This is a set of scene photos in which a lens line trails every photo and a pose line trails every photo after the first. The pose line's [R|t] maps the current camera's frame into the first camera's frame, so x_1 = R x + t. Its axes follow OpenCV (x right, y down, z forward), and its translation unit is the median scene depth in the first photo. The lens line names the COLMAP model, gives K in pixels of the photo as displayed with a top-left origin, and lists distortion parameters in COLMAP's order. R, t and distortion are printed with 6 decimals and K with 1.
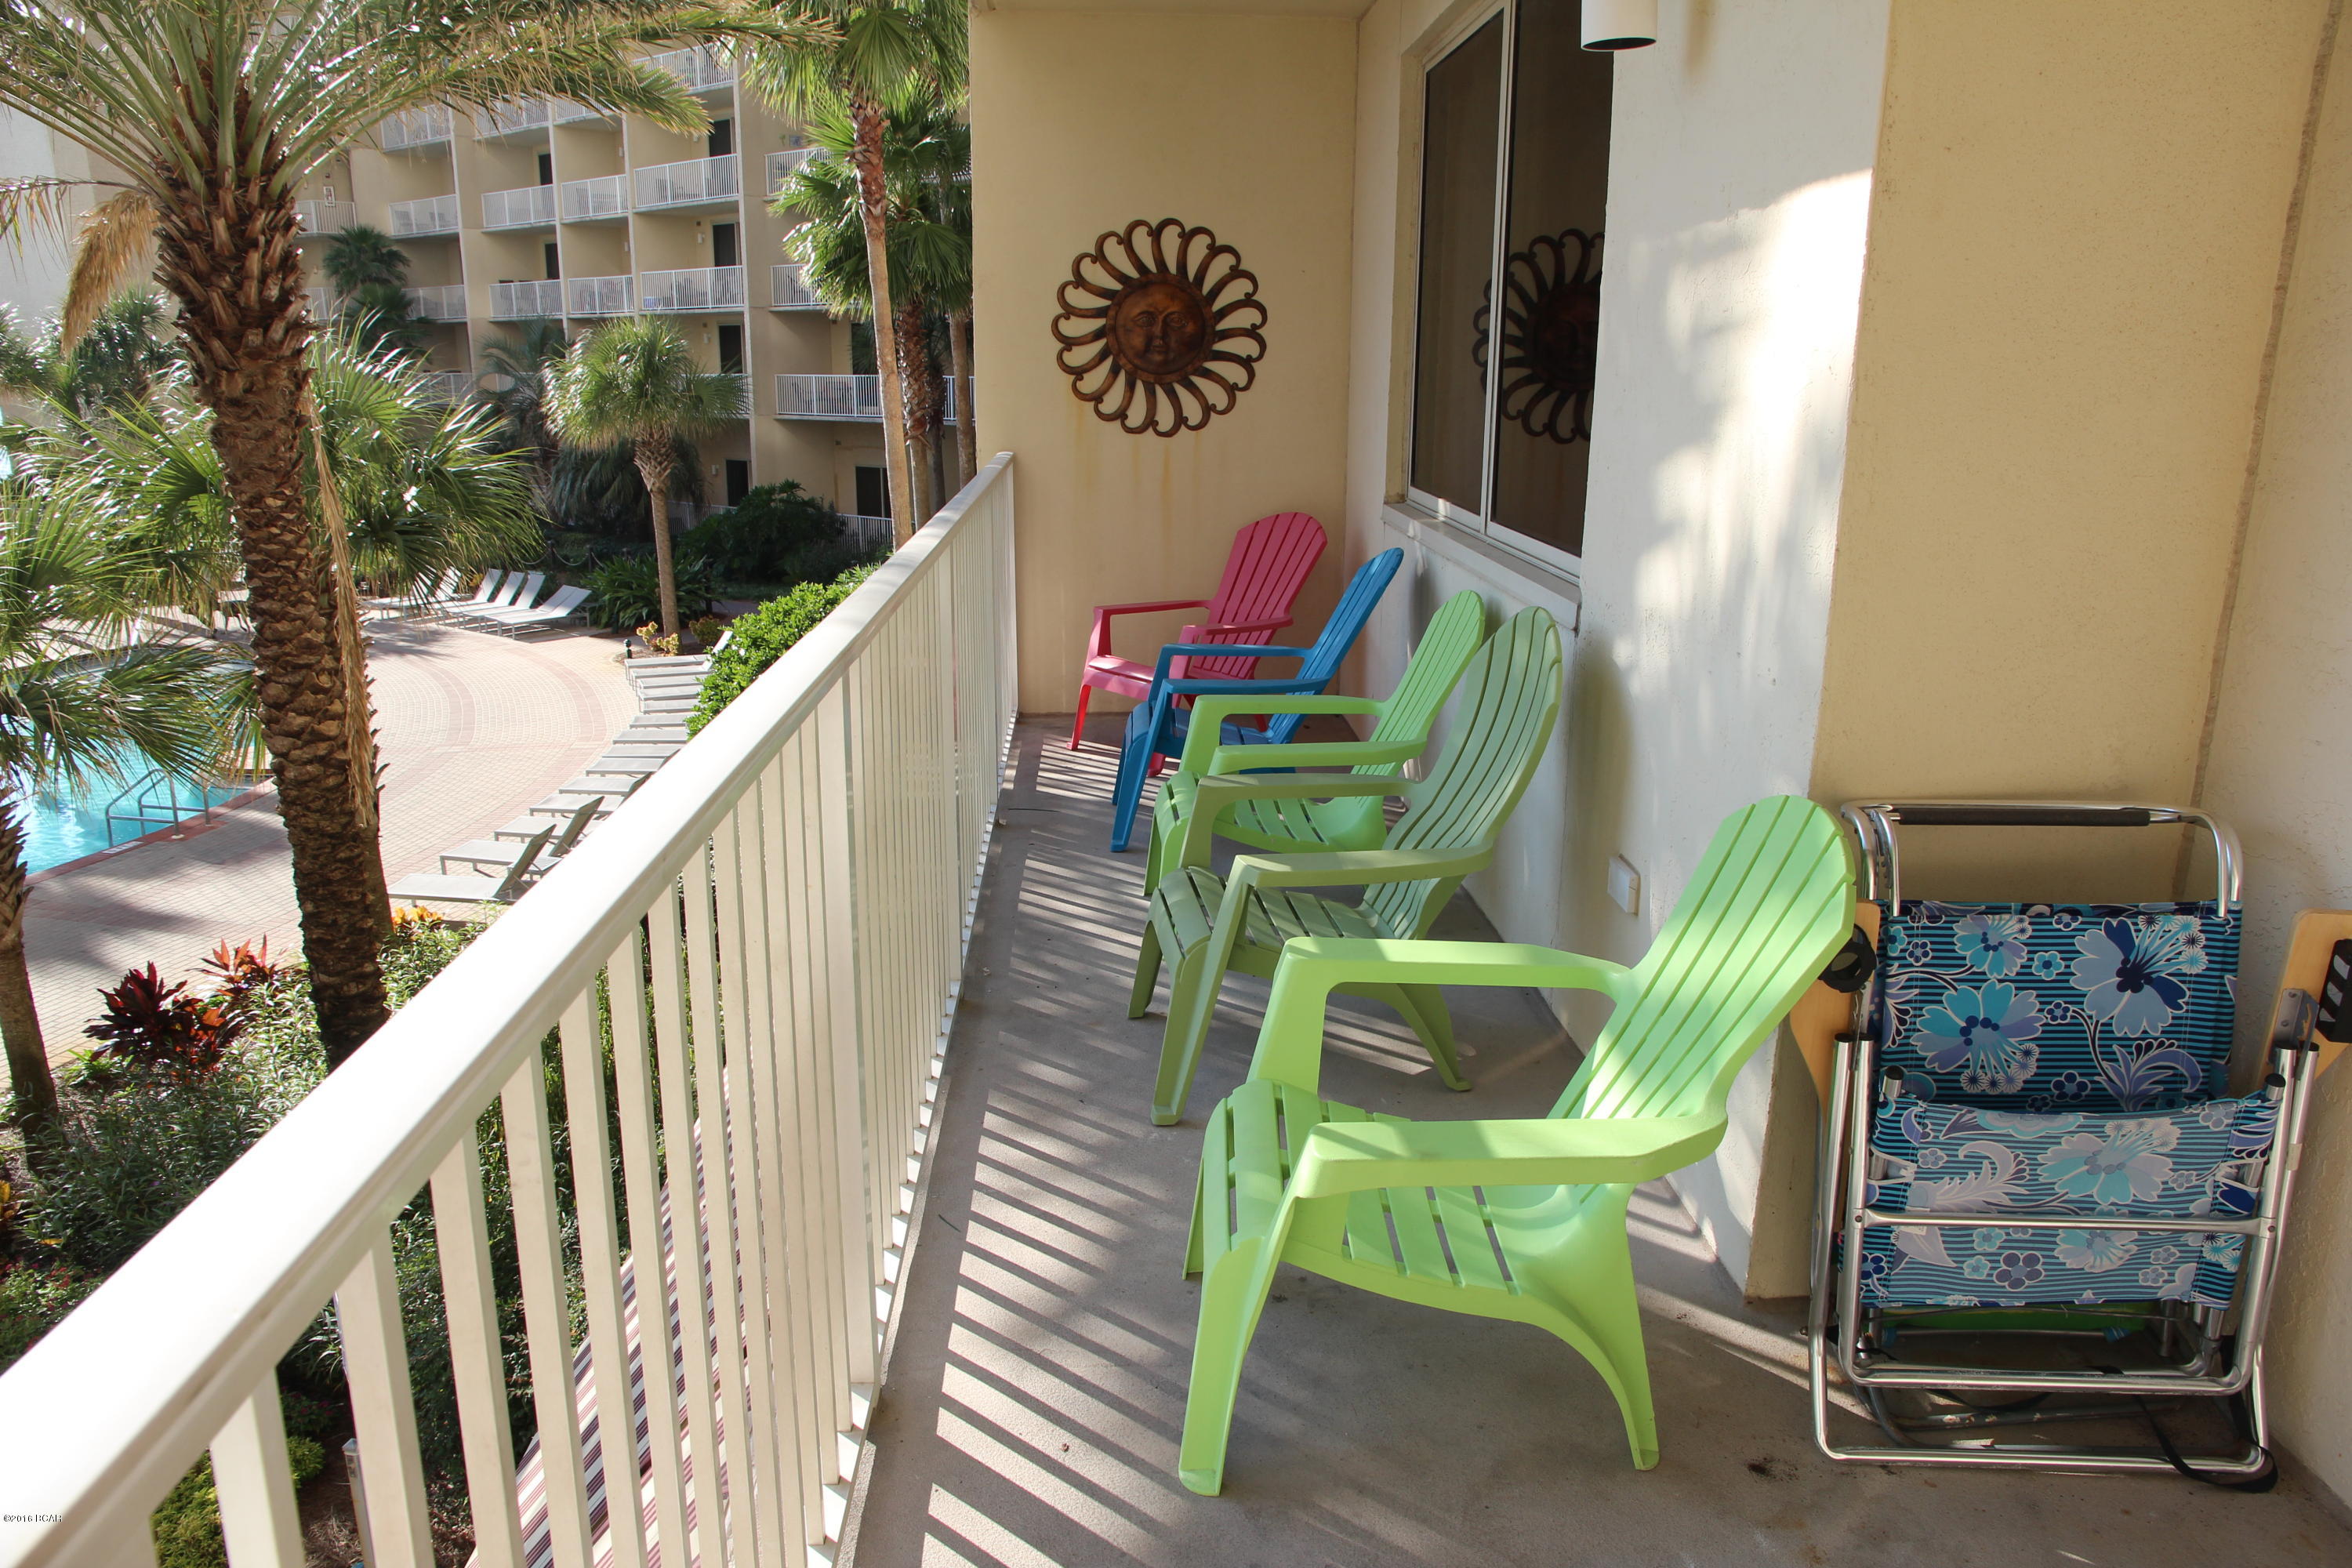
lens RADIAL K [[1619.2, 0, 1200.5], [0, 1619.2, 799.7], [0, 0, 1]] dist [-0.130105, 0.100893]
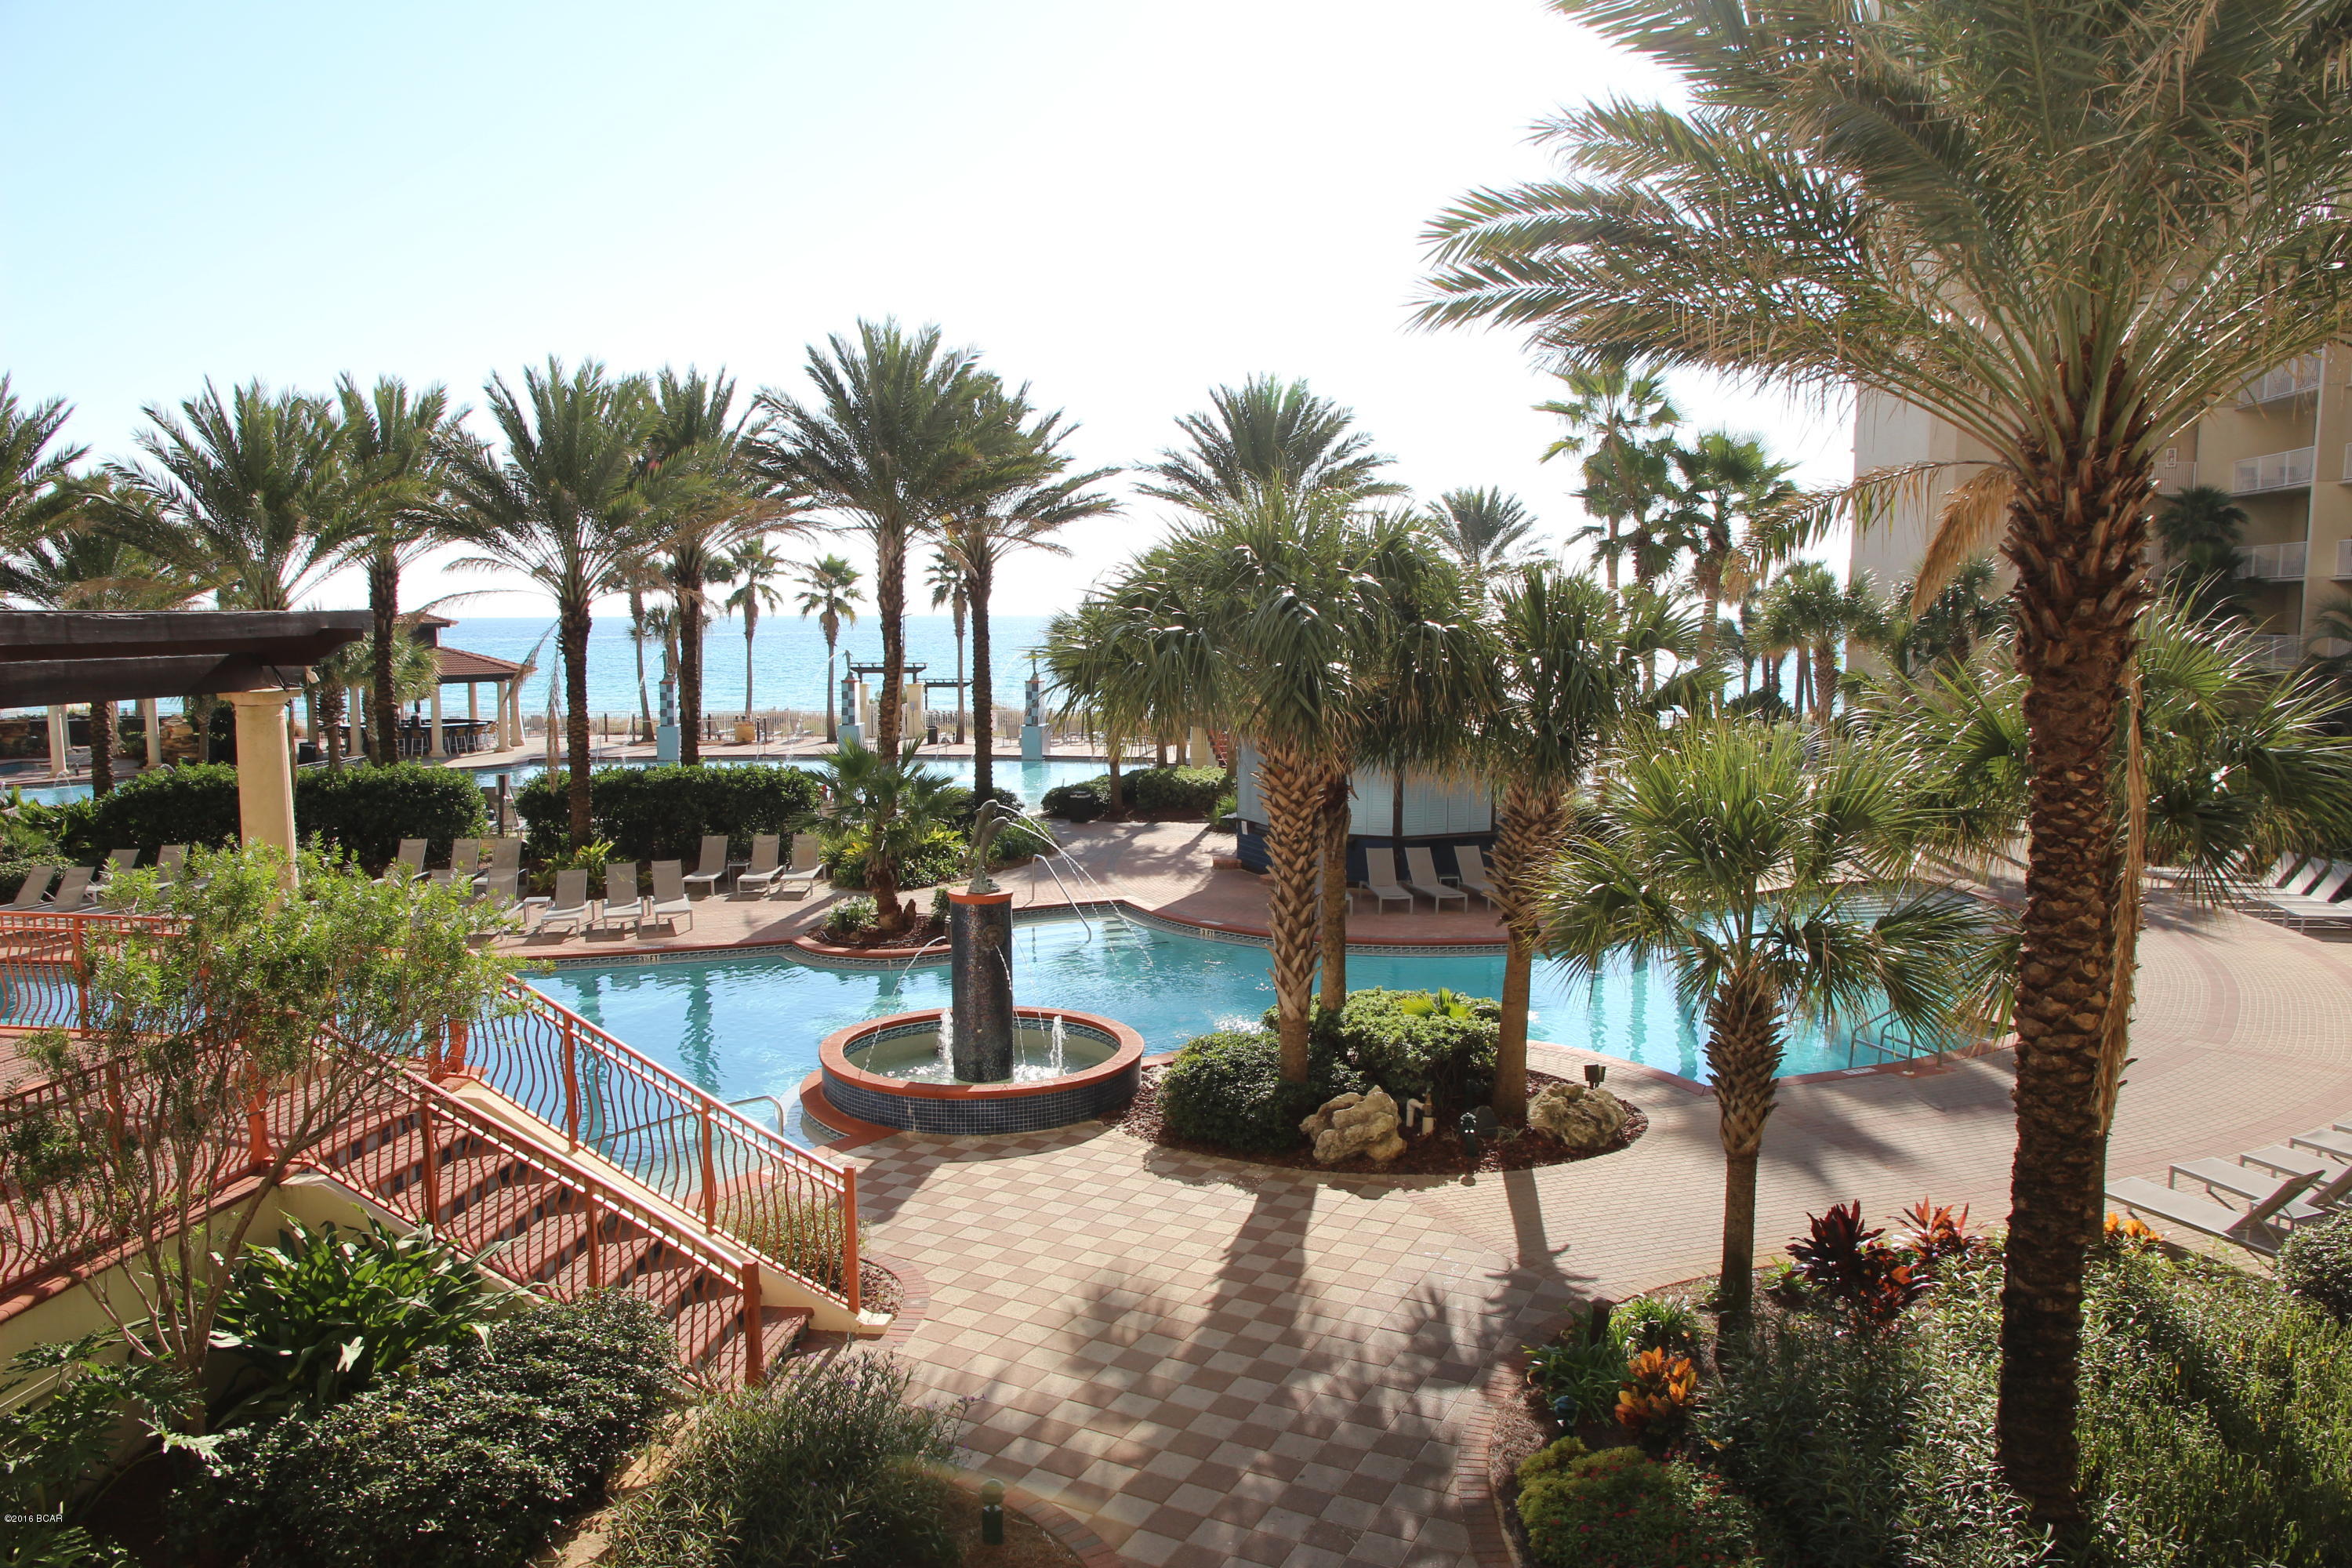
lens RADIAL K [[1633.8, 0, 1196.7], [0, 1633.8, 802.7], [0, 0, 1]] dist [-0.119658, 0.087971]
pose [[0.517186, 0.092296, -0.850882, -0.041385], [-0.224807, 0.973910, -0.031002, -0.021844], [0.825821, 0.207318, 0.524441, 0.051114]]
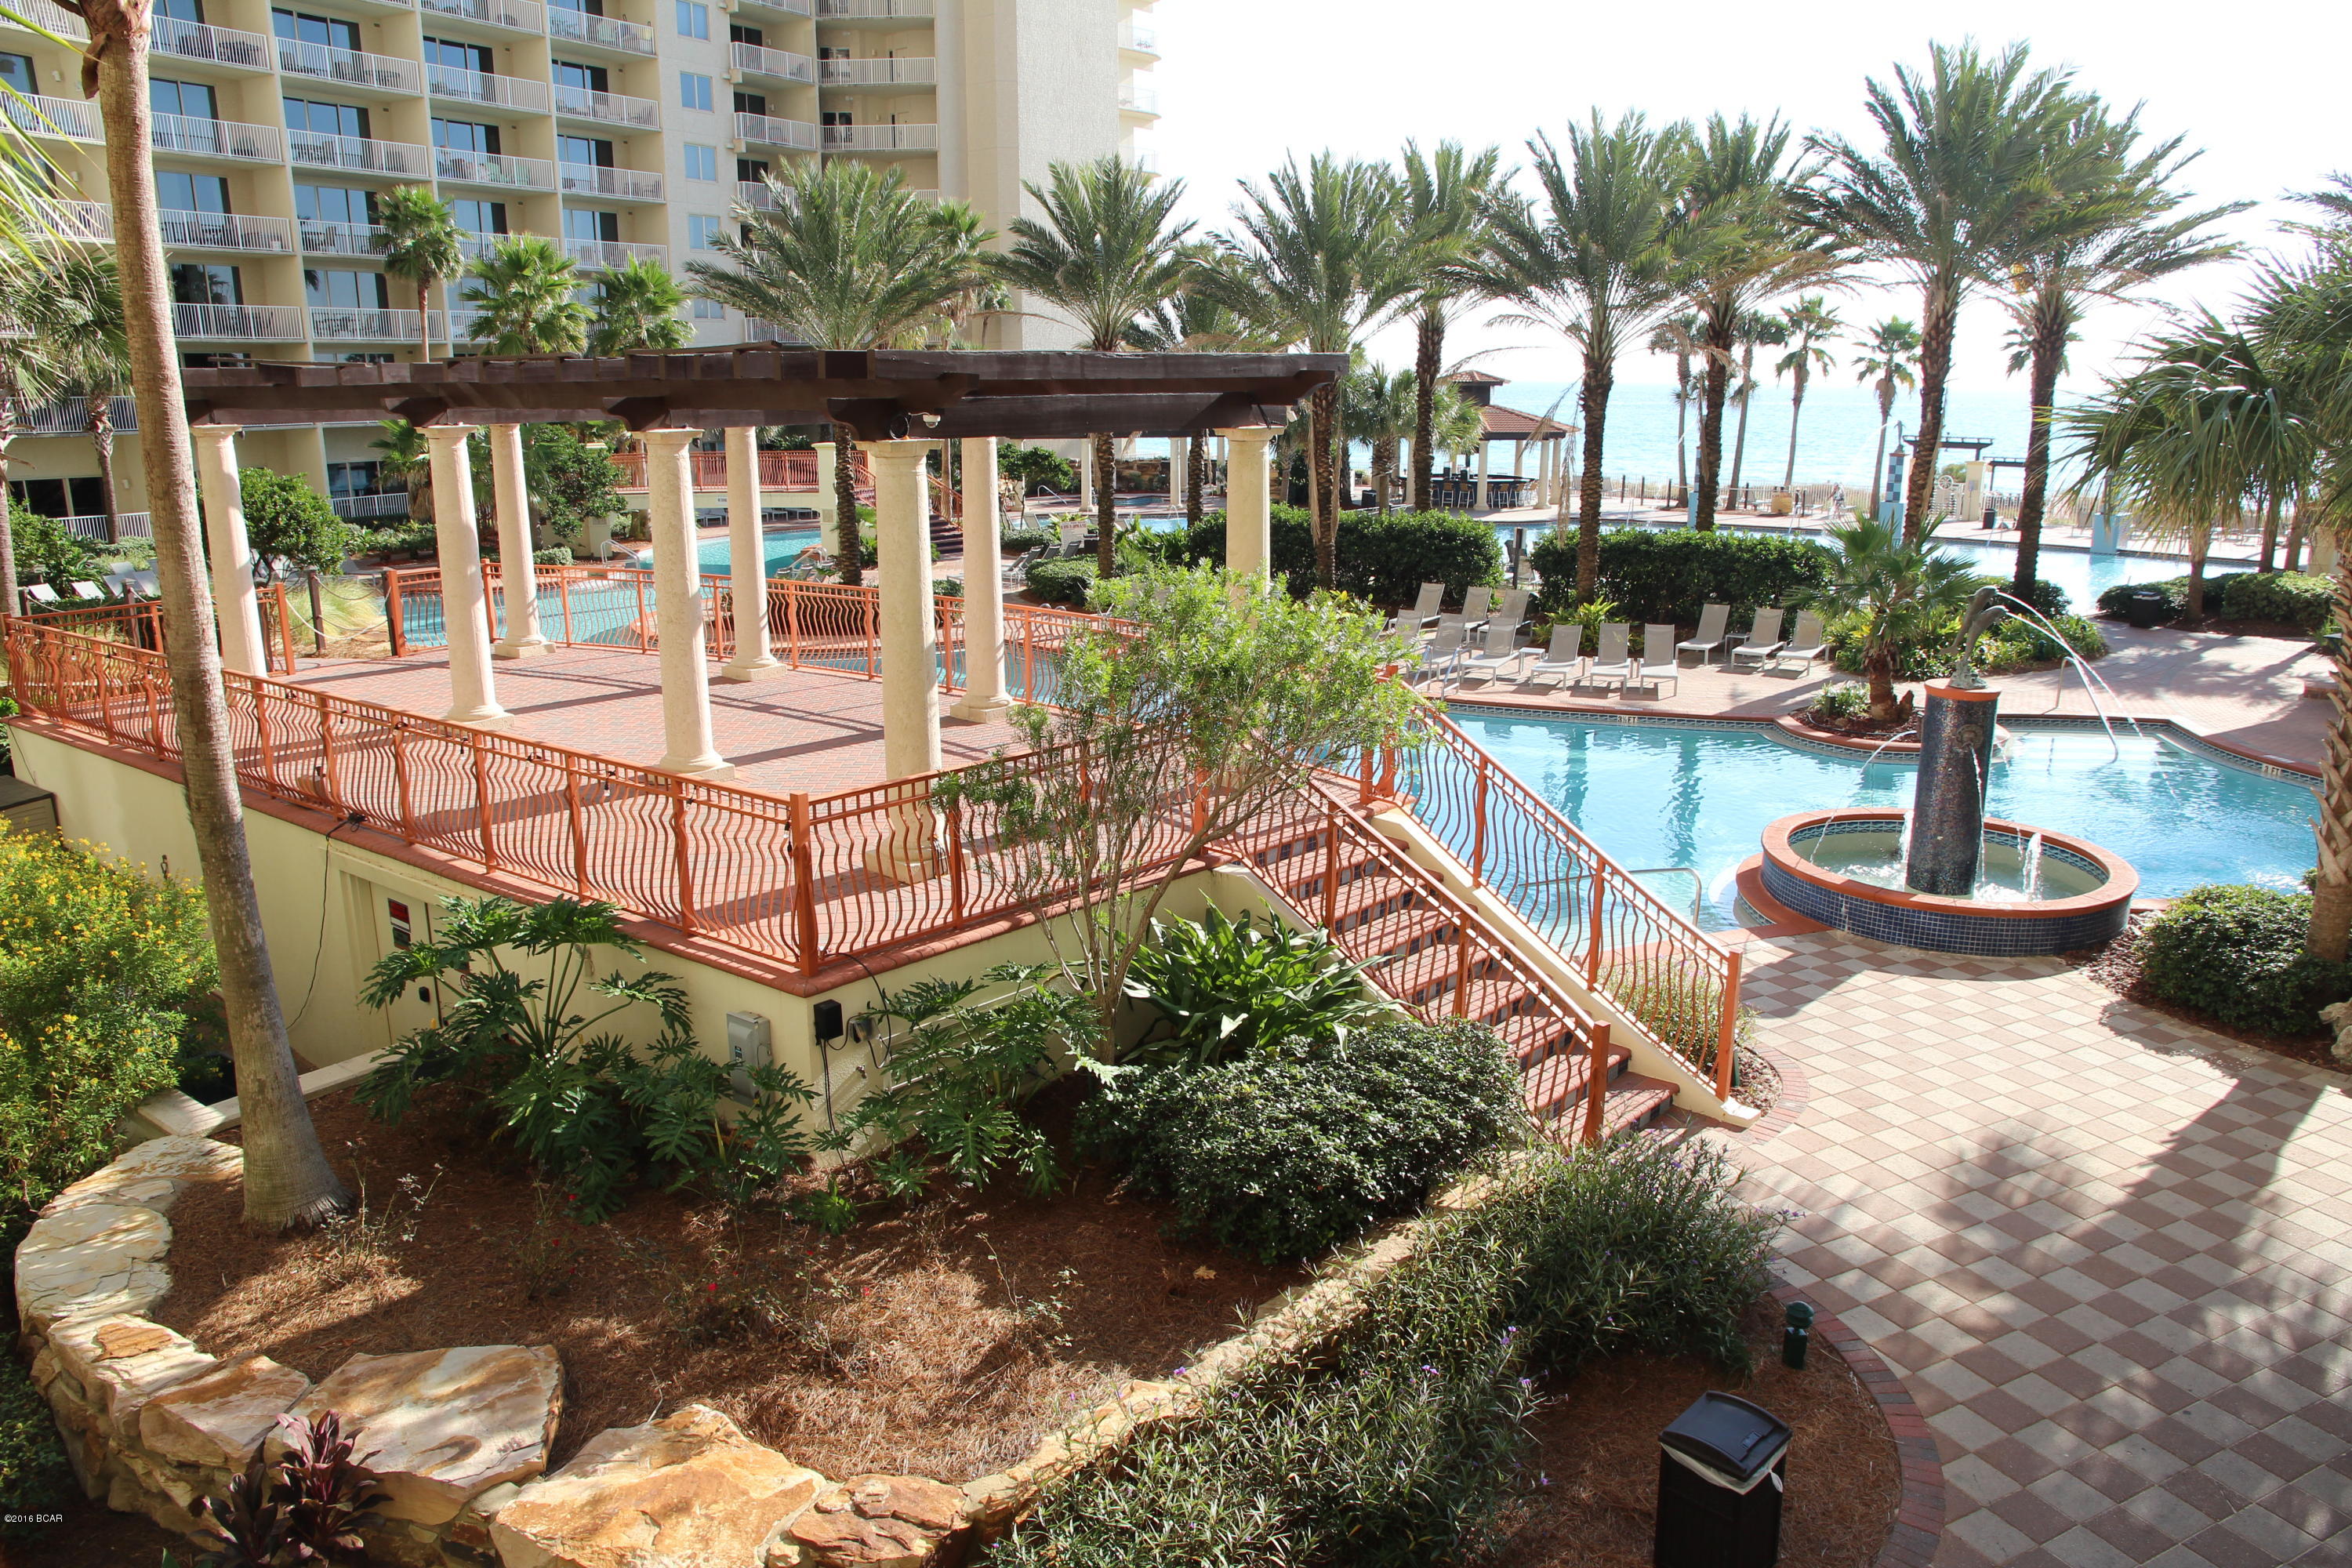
lens RADIAL K [[1634.4, 0, 1188.8], [0, 1634.4, 793.0], [0, 0, 1]] dist [-0.118282, 0.088946]
pose [[-0.089269, 0.240604, -0.966509, -0.054355], [-0.265102, 0.929640, 0.255912, -0.032153], [0.960079, 0.279069, -0.019203, 0.136269]]
